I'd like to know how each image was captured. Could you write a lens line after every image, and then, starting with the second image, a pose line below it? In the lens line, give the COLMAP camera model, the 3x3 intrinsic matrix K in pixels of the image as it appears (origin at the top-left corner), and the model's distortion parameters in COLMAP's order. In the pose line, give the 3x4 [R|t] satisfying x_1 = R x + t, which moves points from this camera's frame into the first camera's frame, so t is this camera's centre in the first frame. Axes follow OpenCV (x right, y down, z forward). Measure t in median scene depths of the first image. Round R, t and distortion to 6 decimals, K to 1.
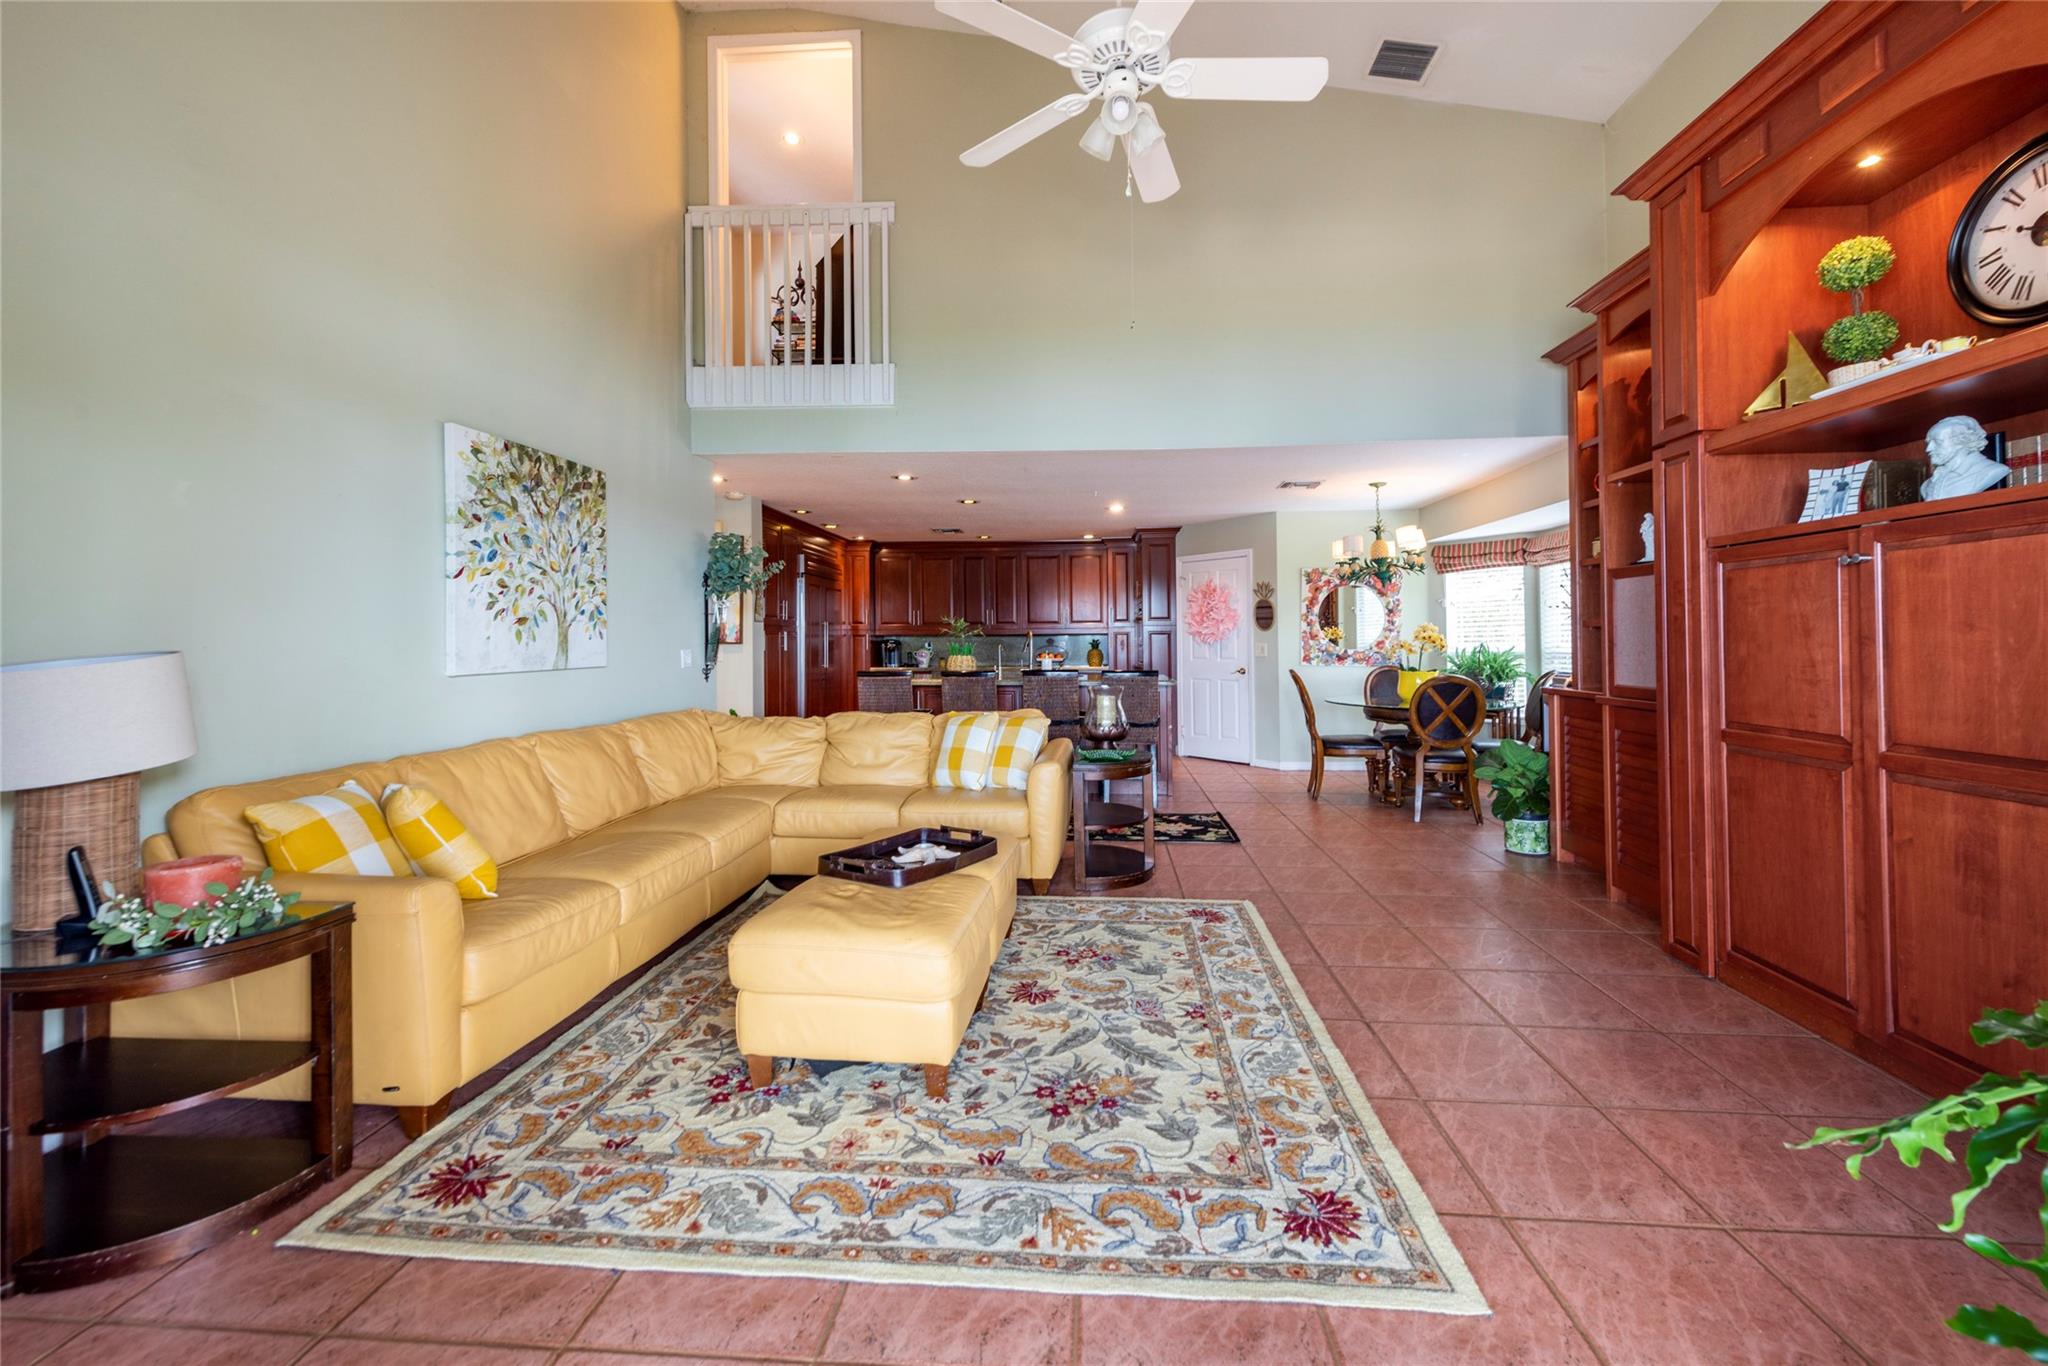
lens RADIAL K [[848.0, 0, 1032.8], [0, 848.0, 617.9], [0, 0, 1]] dist [0.000810, -0.000161]
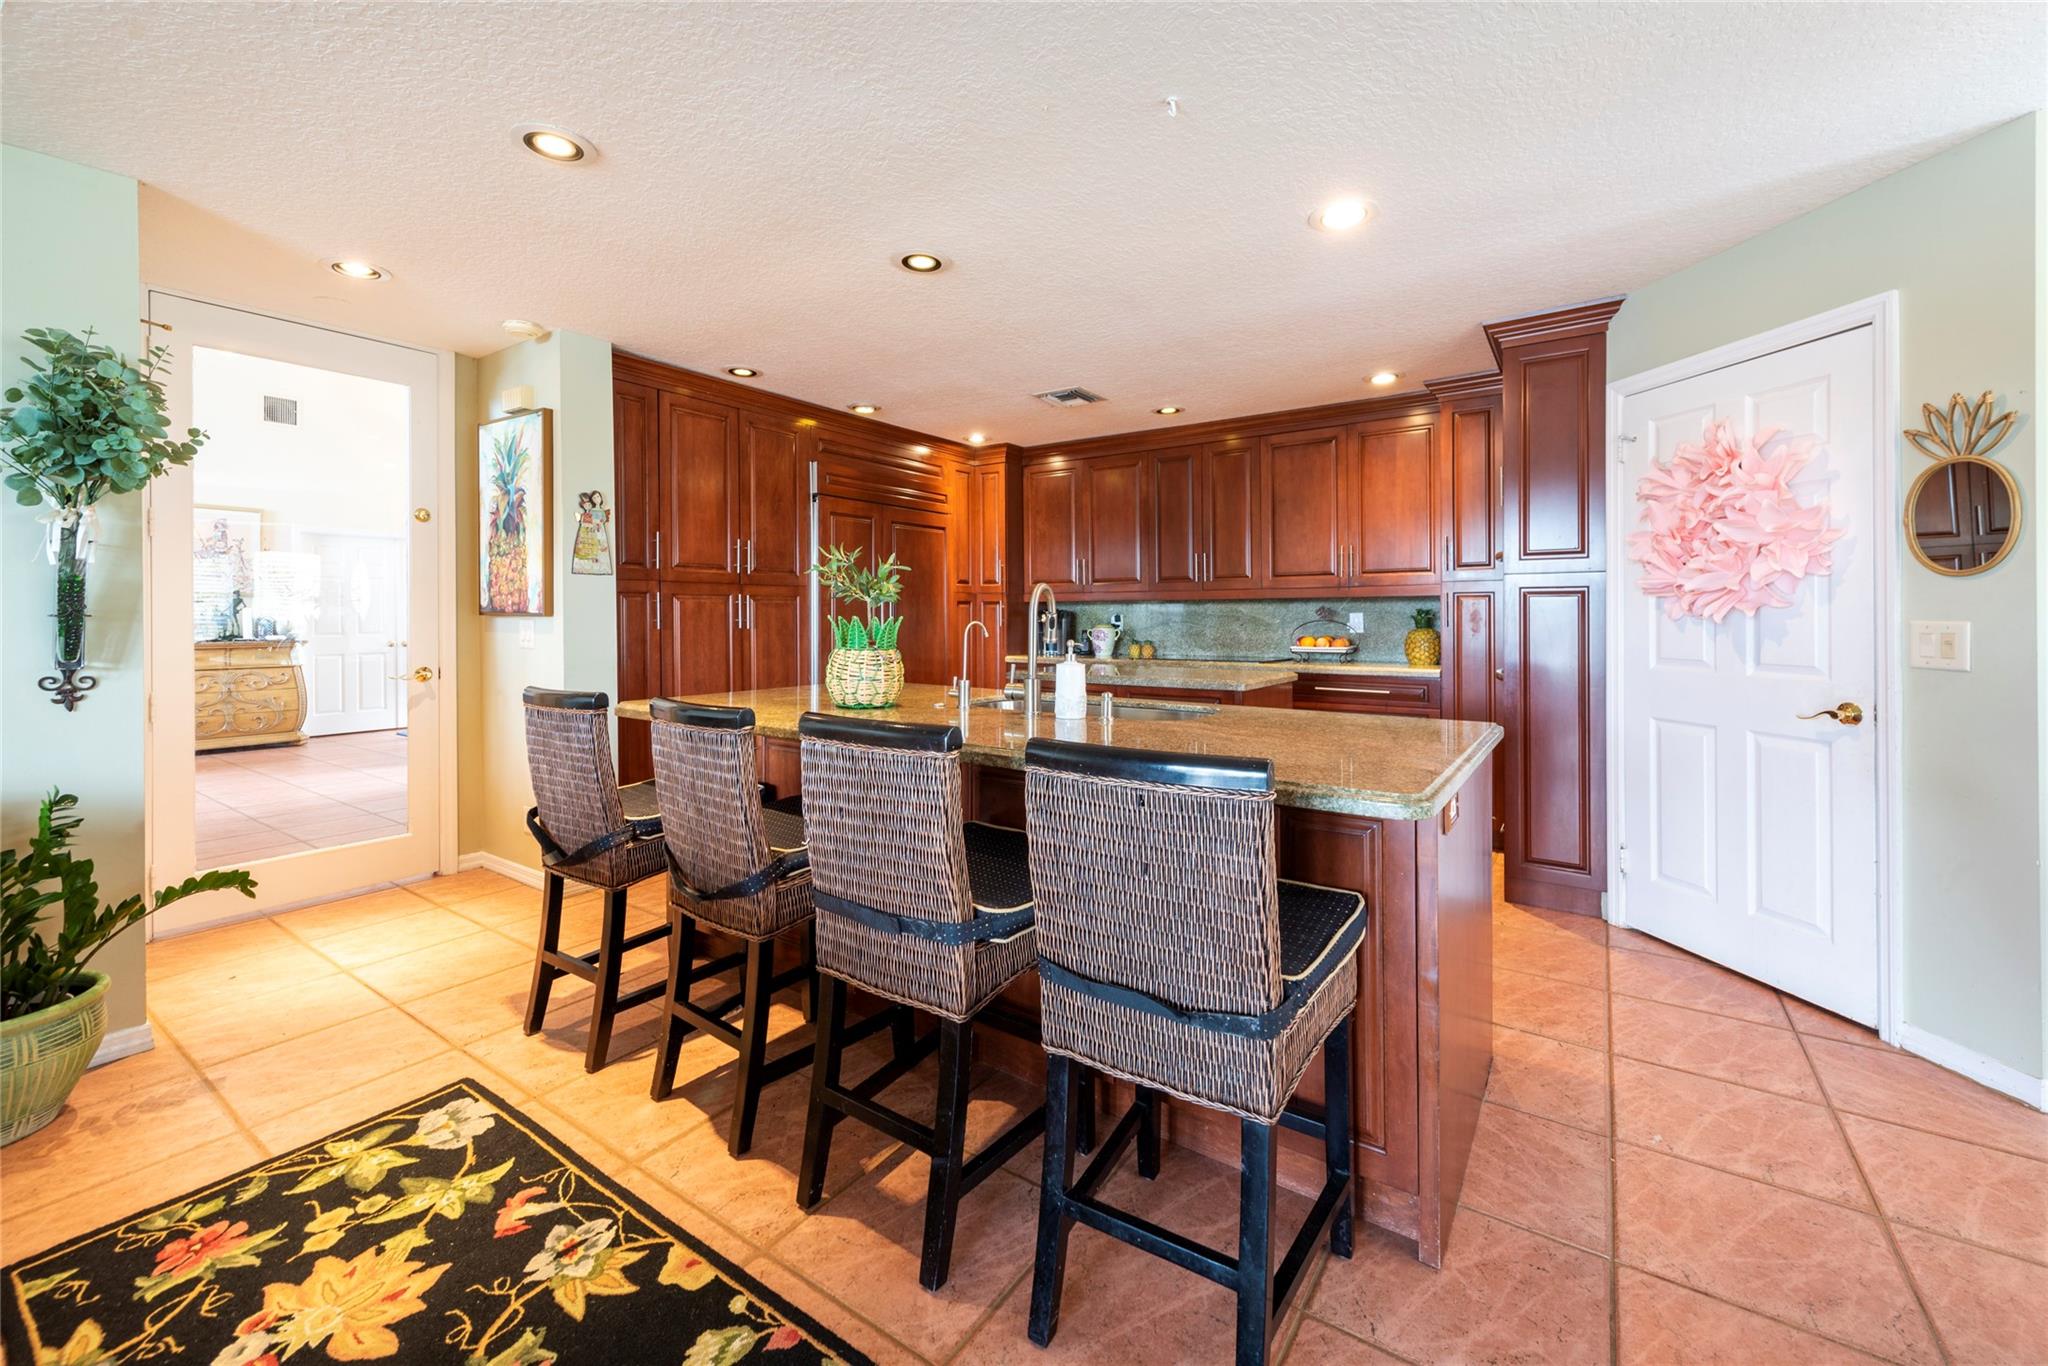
lens RADIAL K [[838.0, 0, 1022.2], [0, 838.0, 614.3], [0, 0, 1]] dist [-0.001638, -0.000355]
pose [[0.864762, 0.003475, -0.502169, 0.132884], [0.011660, 0.999568, 0.026997, 0.015379], [0.502046, -0.029201, 0.864348, 0.556177]]
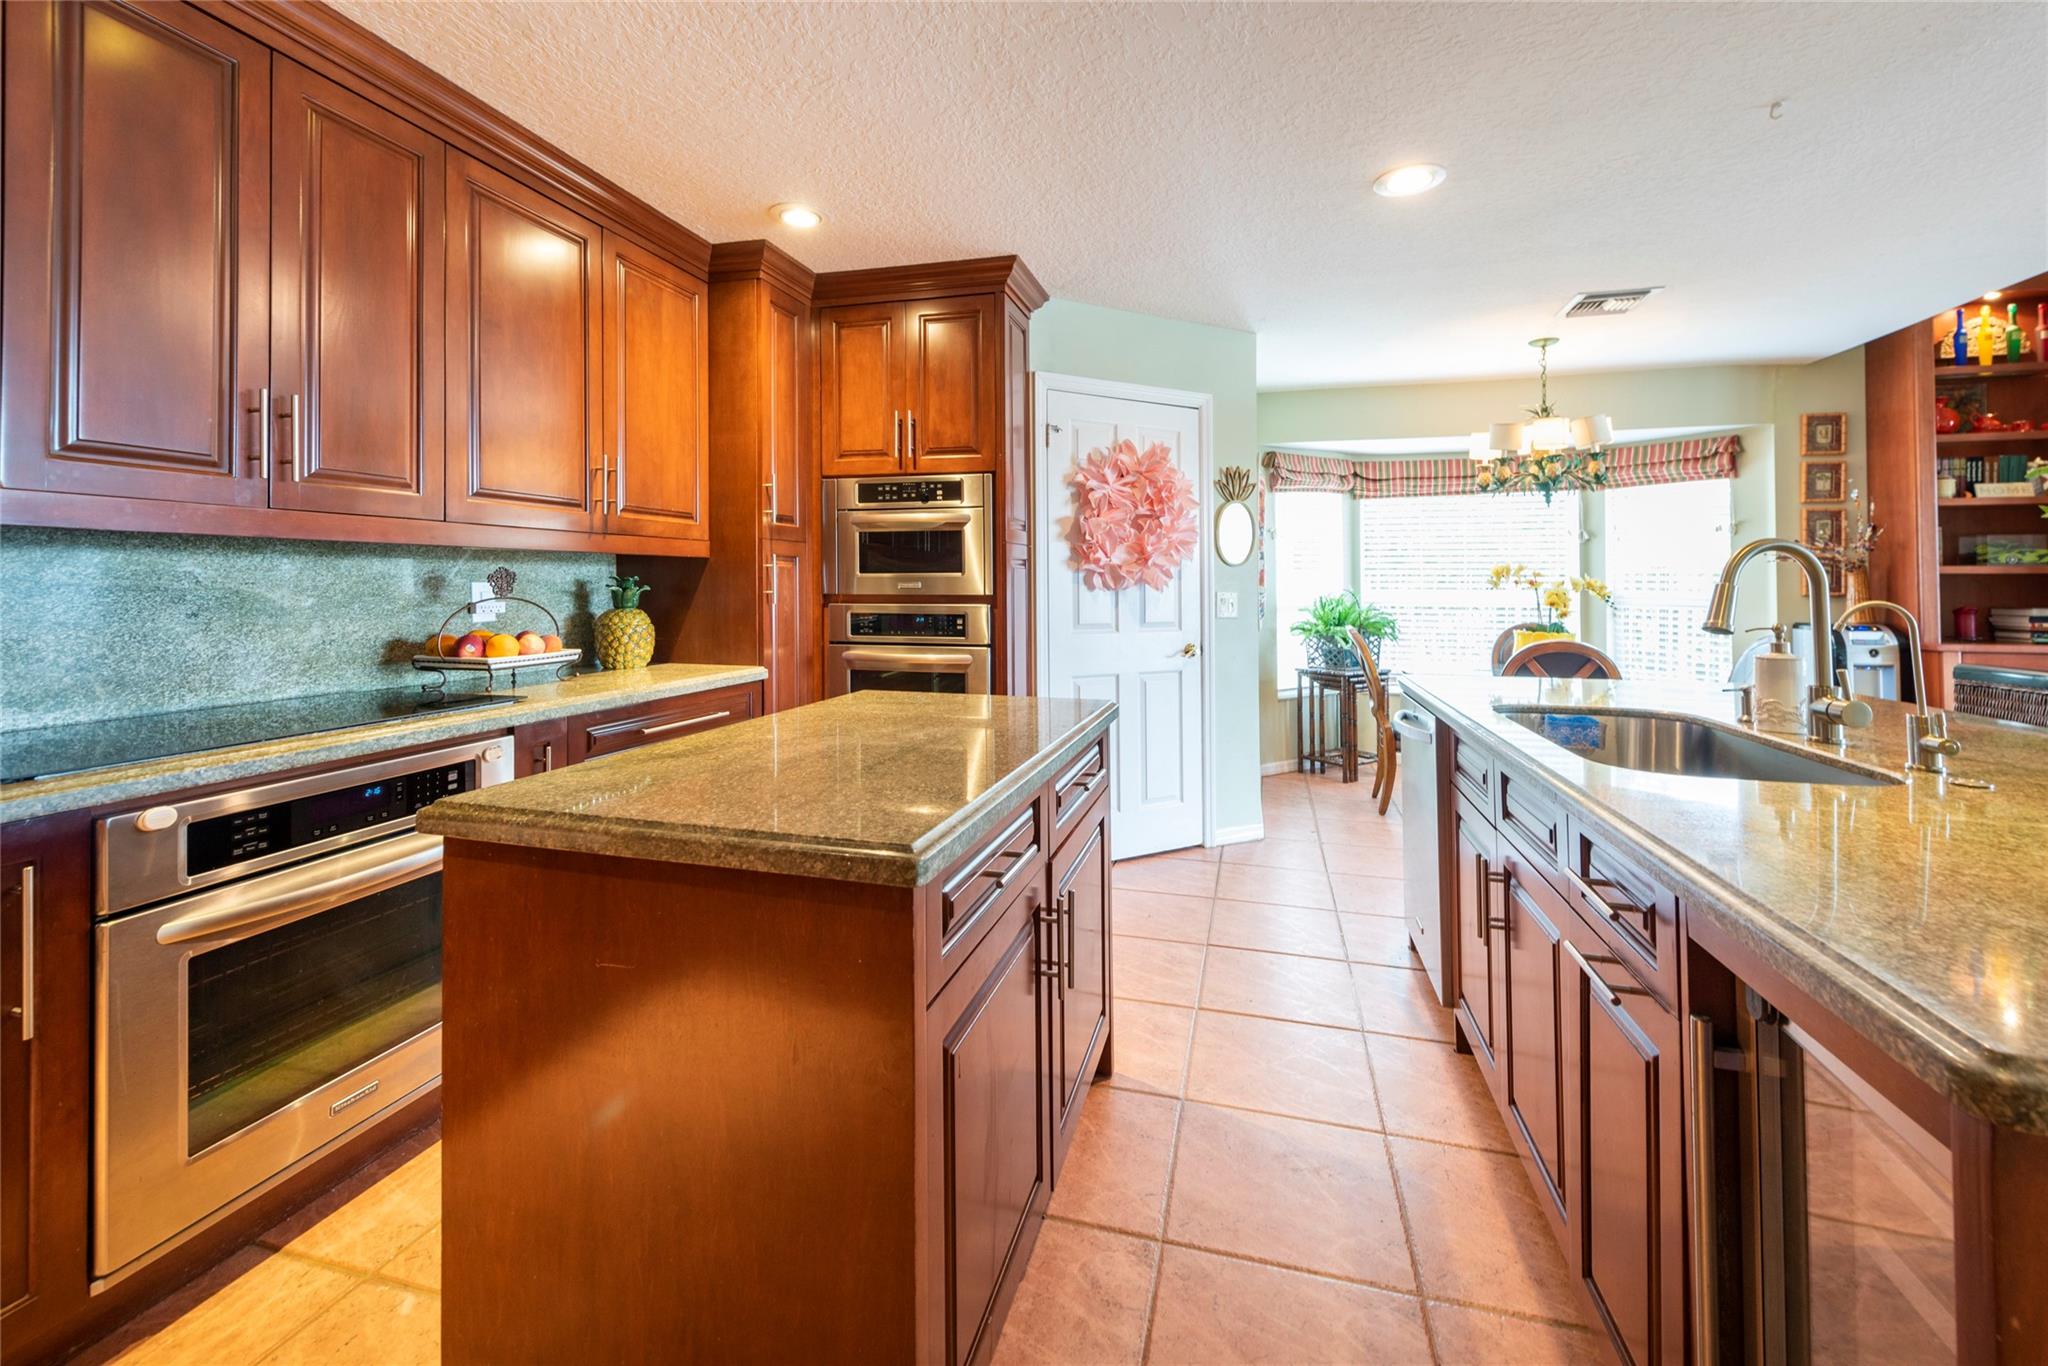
lens RADIAL K [[837.4, 0, 1031.6], [0, 837.4, 583.8], [0, 0, 1]] dist [-0.000021, -0.000131]
pose [[0.186075, 0.007627, 0.982506, -0.212374], [-0.032049, 0.999485, -0.001689, 0.027835], [-0.982013, -0.031174, 0.186223, 0.933443]]
